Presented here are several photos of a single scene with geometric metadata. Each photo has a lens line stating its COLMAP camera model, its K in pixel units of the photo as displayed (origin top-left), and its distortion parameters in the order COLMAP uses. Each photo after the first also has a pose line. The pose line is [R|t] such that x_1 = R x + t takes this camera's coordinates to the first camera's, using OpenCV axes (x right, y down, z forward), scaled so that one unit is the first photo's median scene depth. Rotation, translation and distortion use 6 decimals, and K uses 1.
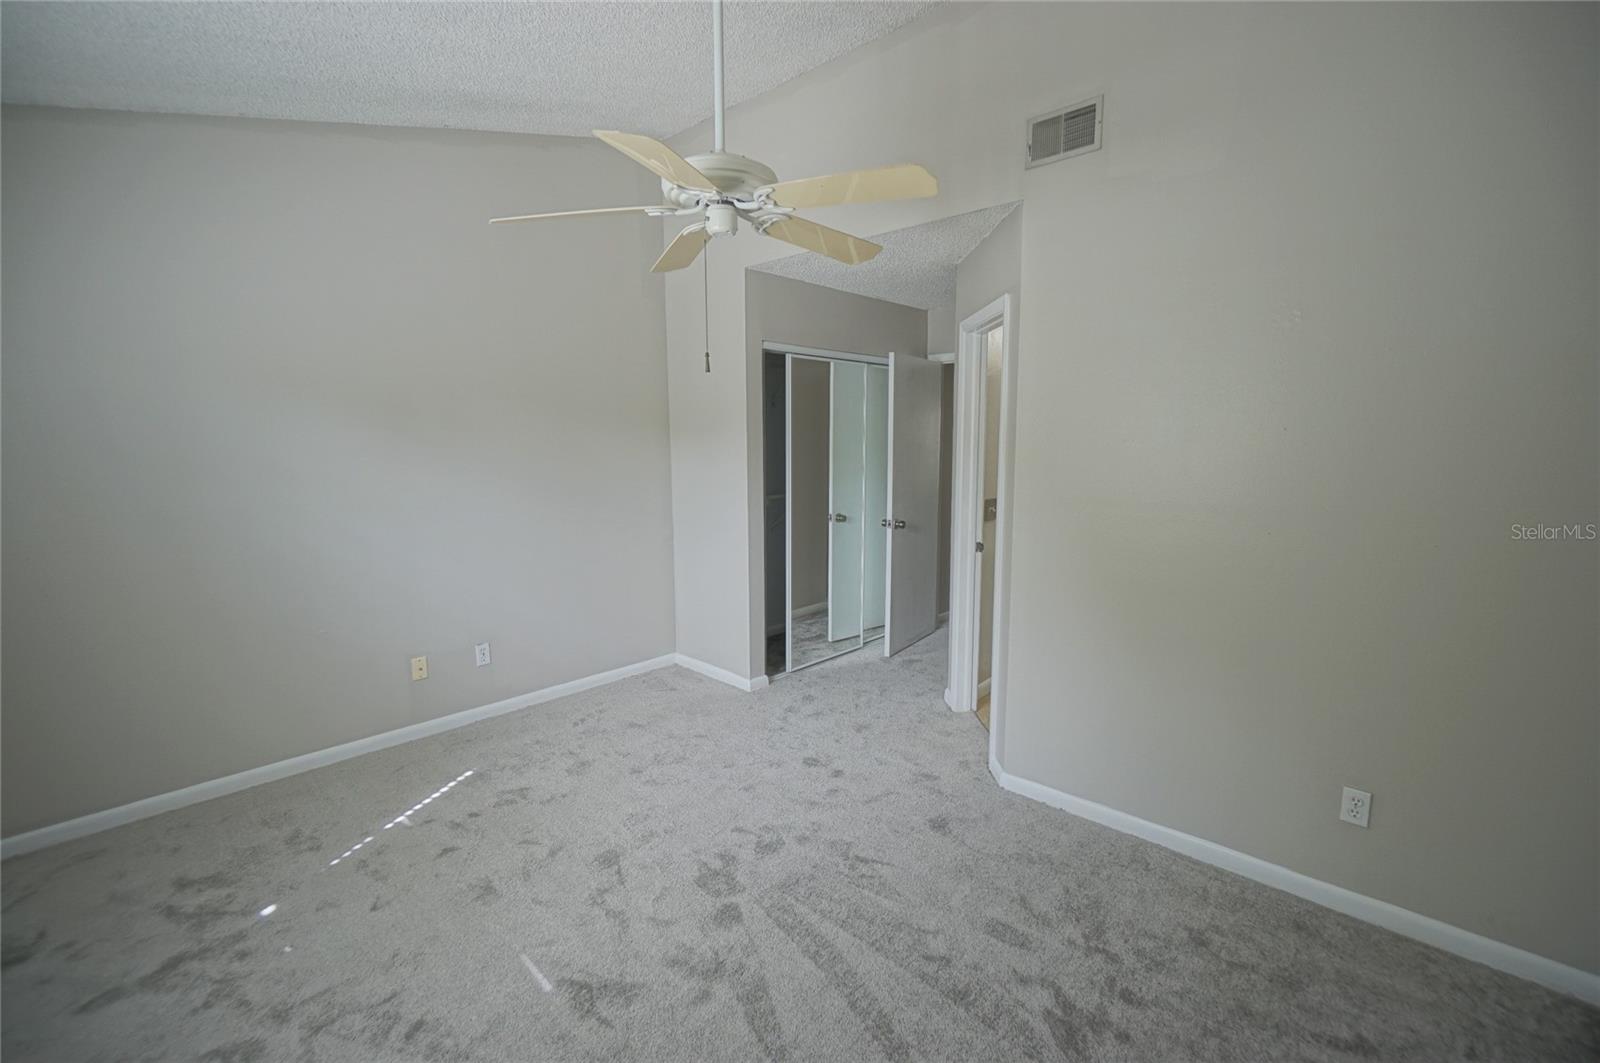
lens RADIAL K [[690.0, 0, 800.0], [0, 690.0, 531.5], [0, 0, 1]] dist [-0.005708, 0.000359]
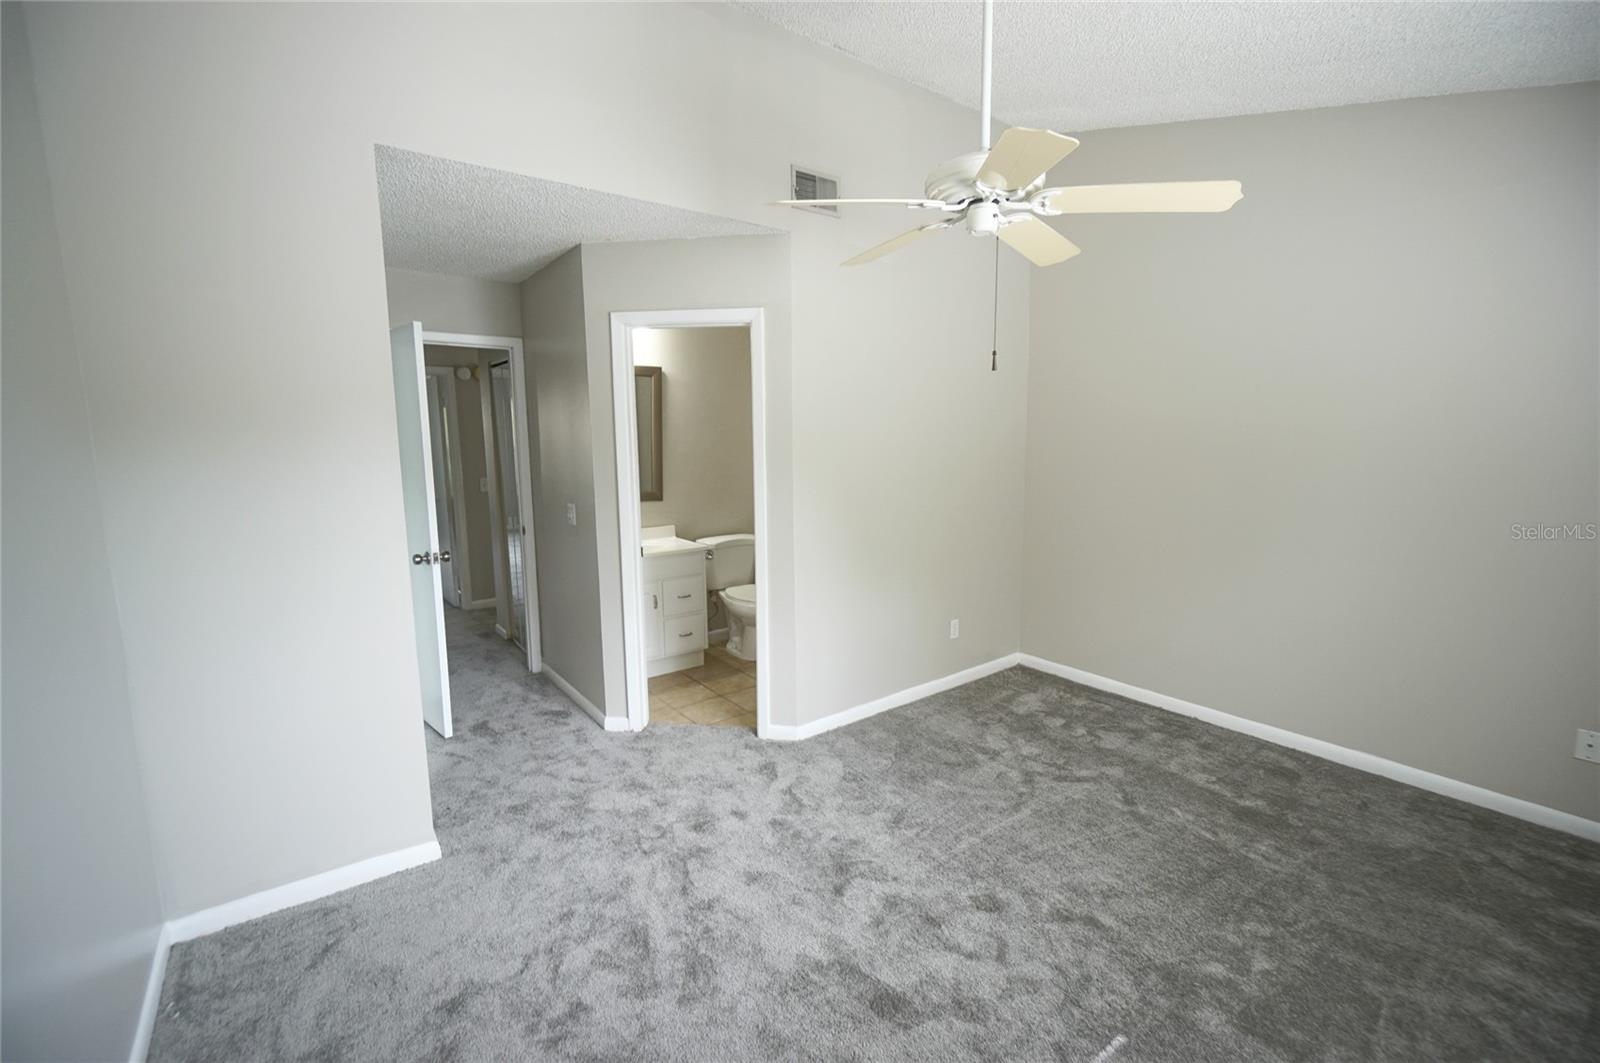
lens RADIAL K [[690.0, 0, 800.0], [0, 690.0, 531.5], [0, 0, 1]] dist [-0.005708, 0.000359]
pose [[0.163995, -0.136594, 0.976958, -0.902550], [0.139376, 0.983640, 0.114132, -0.119067], [-0.976565, 0.117448, 0.180350, 0.857995]]
